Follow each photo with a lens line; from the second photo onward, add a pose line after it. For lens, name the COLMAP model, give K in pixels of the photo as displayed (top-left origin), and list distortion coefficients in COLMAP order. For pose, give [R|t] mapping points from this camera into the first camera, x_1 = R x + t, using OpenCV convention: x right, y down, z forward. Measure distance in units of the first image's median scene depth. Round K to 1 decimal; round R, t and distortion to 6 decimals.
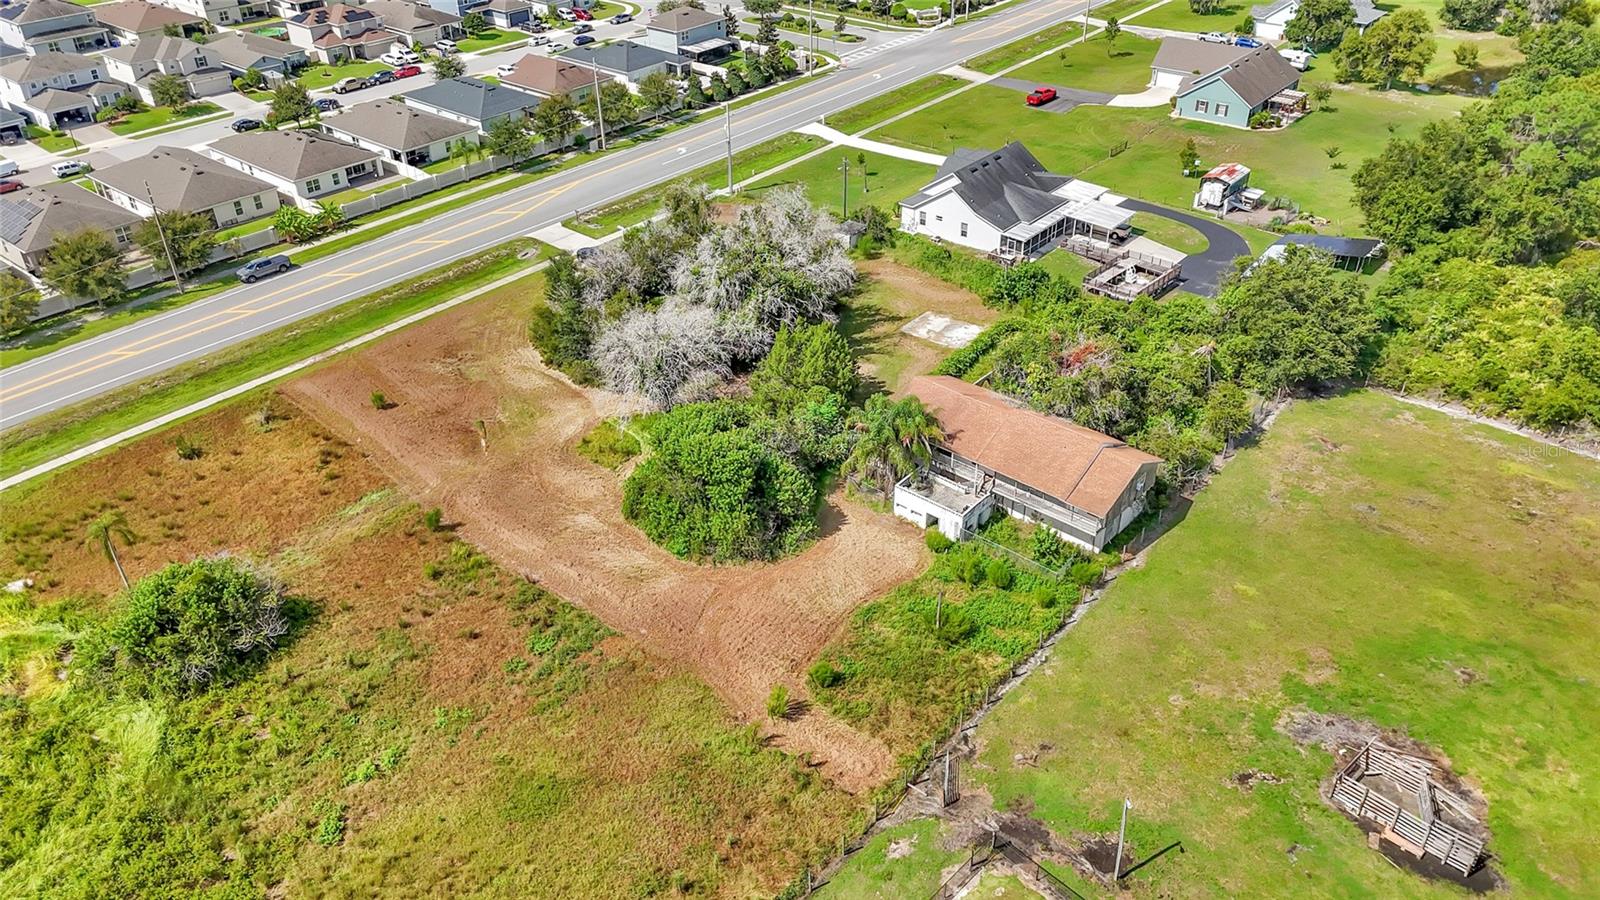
lens RADIAL K [[1178.4, 0, 805.6], [0, 1178.4, 449.6], [0, 0, 1]] dist [0.066843, -0.042123]
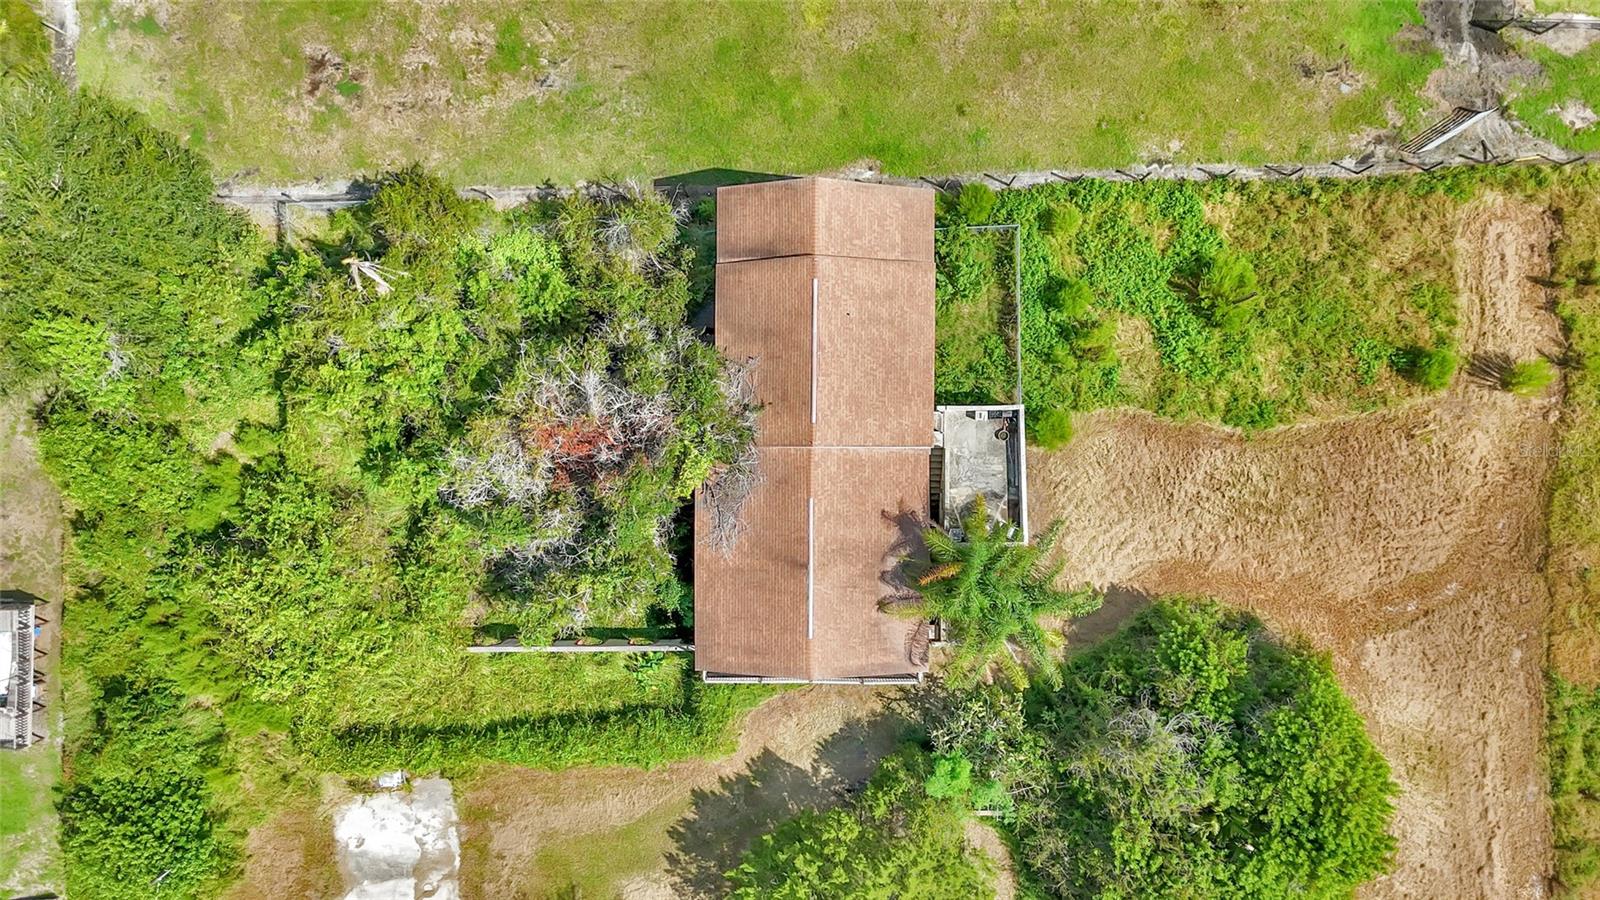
lens RADIAL K [[1178.4, 0, 808.3], [0, 1178.4, 449.4], [0, 0, 1]] dist [0.066843, -0.042123]
pose [[-0.652903, -0.756422, 0.039275, 0.158512], [0.441542, -0.337960, 0.831158, -0.471875], [-0.615433, 0.560007, 0.554647, 0.730928]]
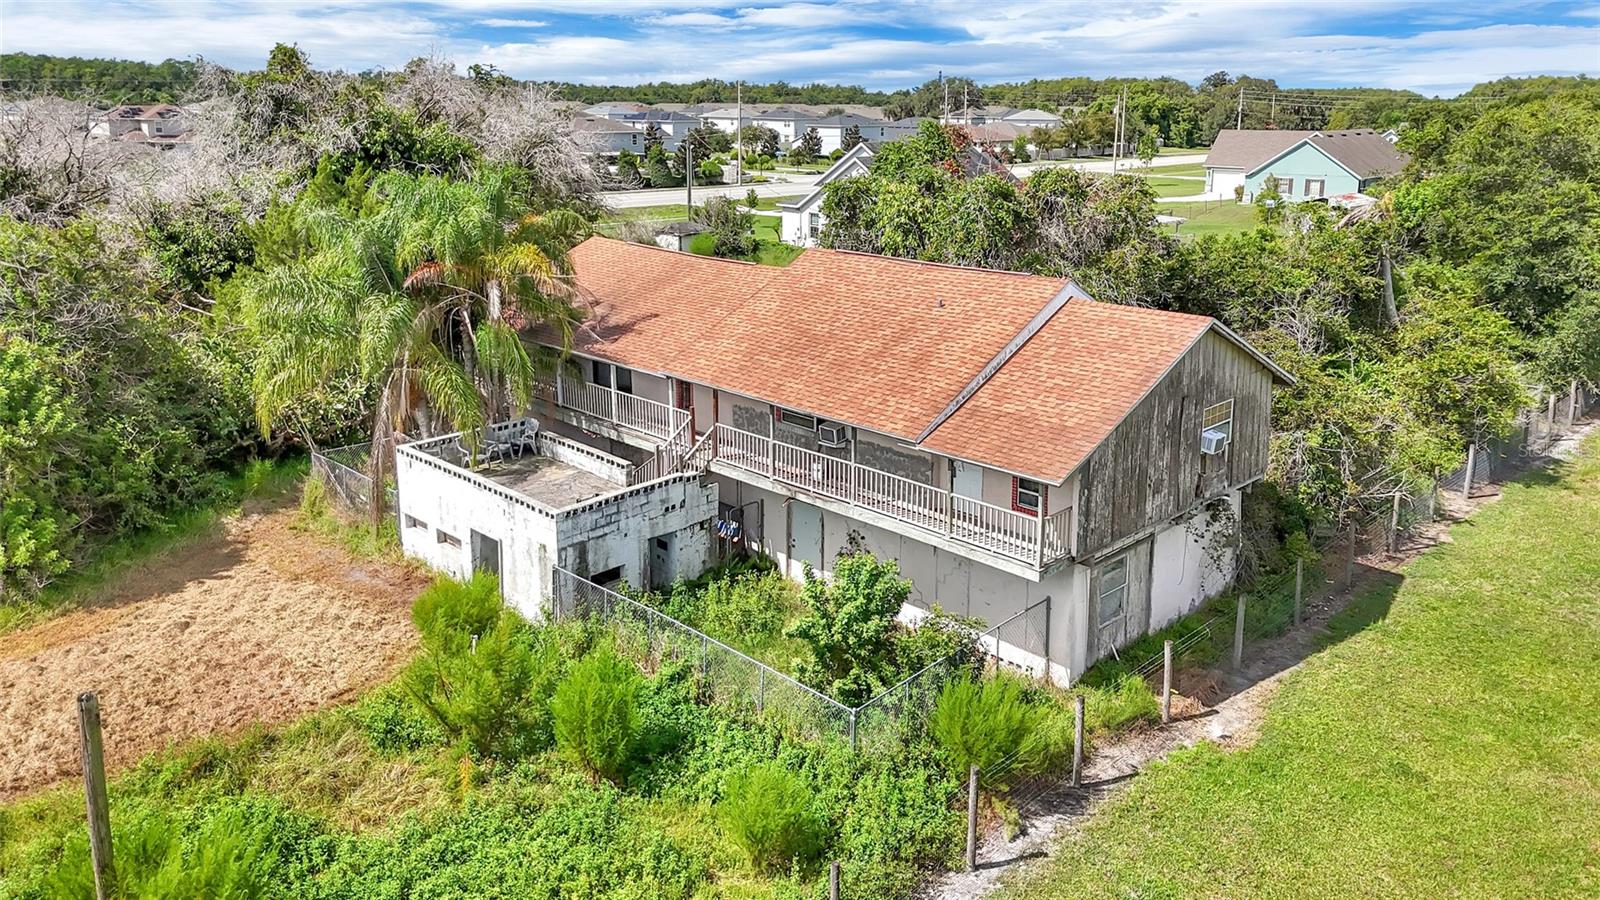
lens RADIAL K [[1178.4, 0, 794.2], [0, 1178.4, 442.9], [0, 0, 1]] dist [0.066843, -0.042123]
pose [[0.997058, 0.039936, -0.065419, 0.198739], [-0.057259, 0.955495, -0.289397, 0.112224], [0.050950, 0.292292, 0.954971, 0.720798]]
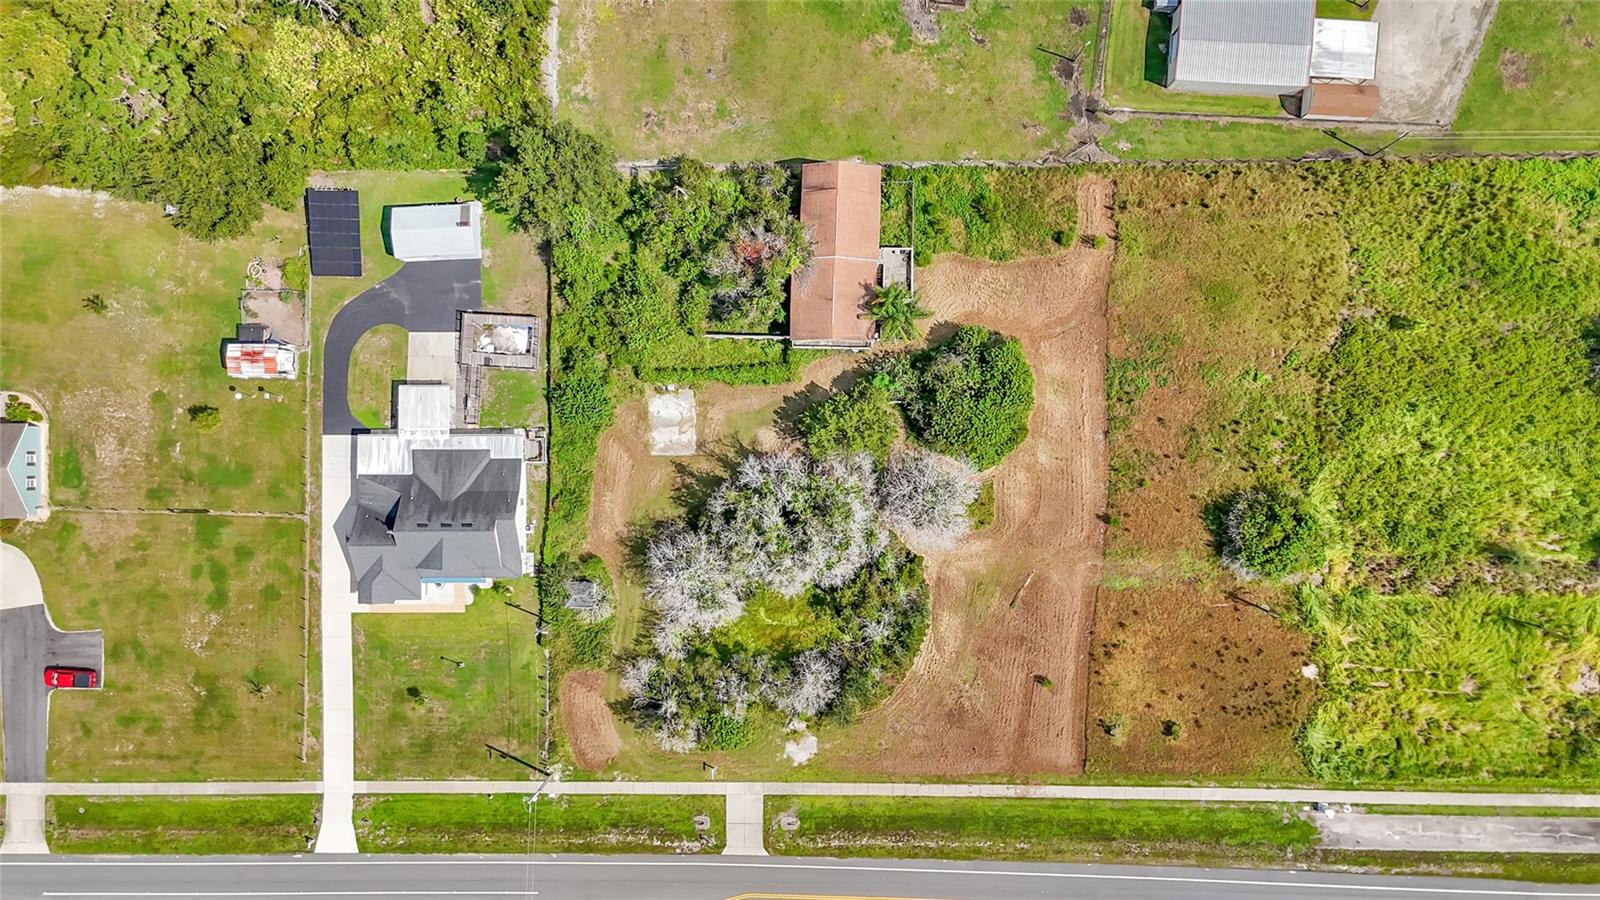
lens RADIAL K [[1178.4, 0, 794.5], [0, 1178.4, 449.1], [0, 0, 1]] dist [0.066843, -0.042123]
pose [[-0.634190, -0.771886, 0.044662, -0.045068], [0.456575, -0.327258, 0.827310, -1.379487], [-0.623973, 0.545063, 0.559968, 0.346070]]
